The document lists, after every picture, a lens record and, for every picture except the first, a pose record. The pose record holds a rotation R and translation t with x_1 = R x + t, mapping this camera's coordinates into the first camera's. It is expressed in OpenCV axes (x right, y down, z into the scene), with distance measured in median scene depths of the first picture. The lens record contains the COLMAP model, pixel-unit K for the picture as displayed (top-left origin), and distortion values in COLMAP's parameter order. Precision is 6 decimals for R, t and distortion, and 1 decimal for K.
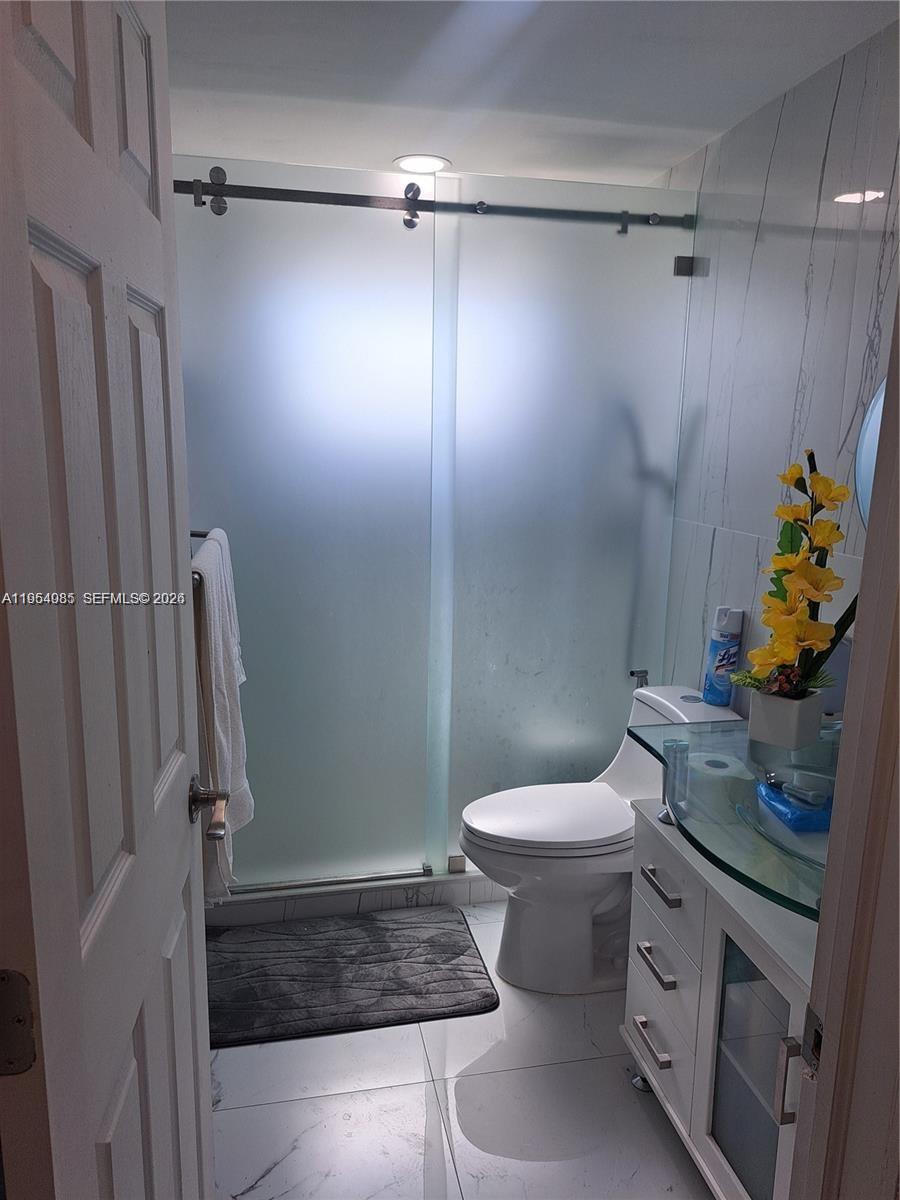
lens RADIAL K [[870.8, 0, 427.2], [0, 870.8, 583.9], [0, 0, 1]] dist [0.086955, -0.115062]
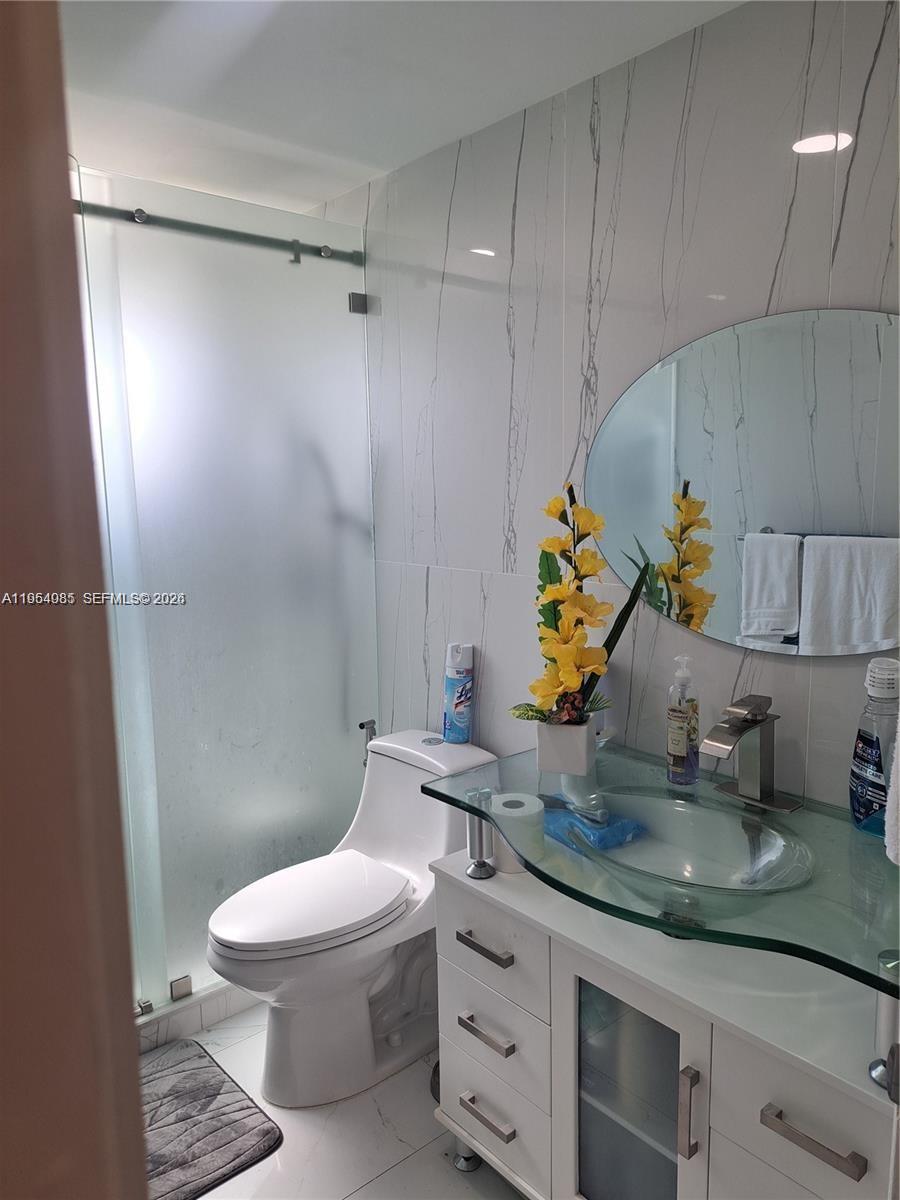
lens RADIAL K [[870.7, 0, 450.0], [0, 870.7, 600.0], [0, 0, 1]] dist [0.093490, -0.114922]
pose [[0.863579, -0.100505, 0.494095, -0.148009], [0.117183, 0.993106, -0.002803, -0.020698], [-0.490407, 0.060320, 0.869403, 0.133821]]
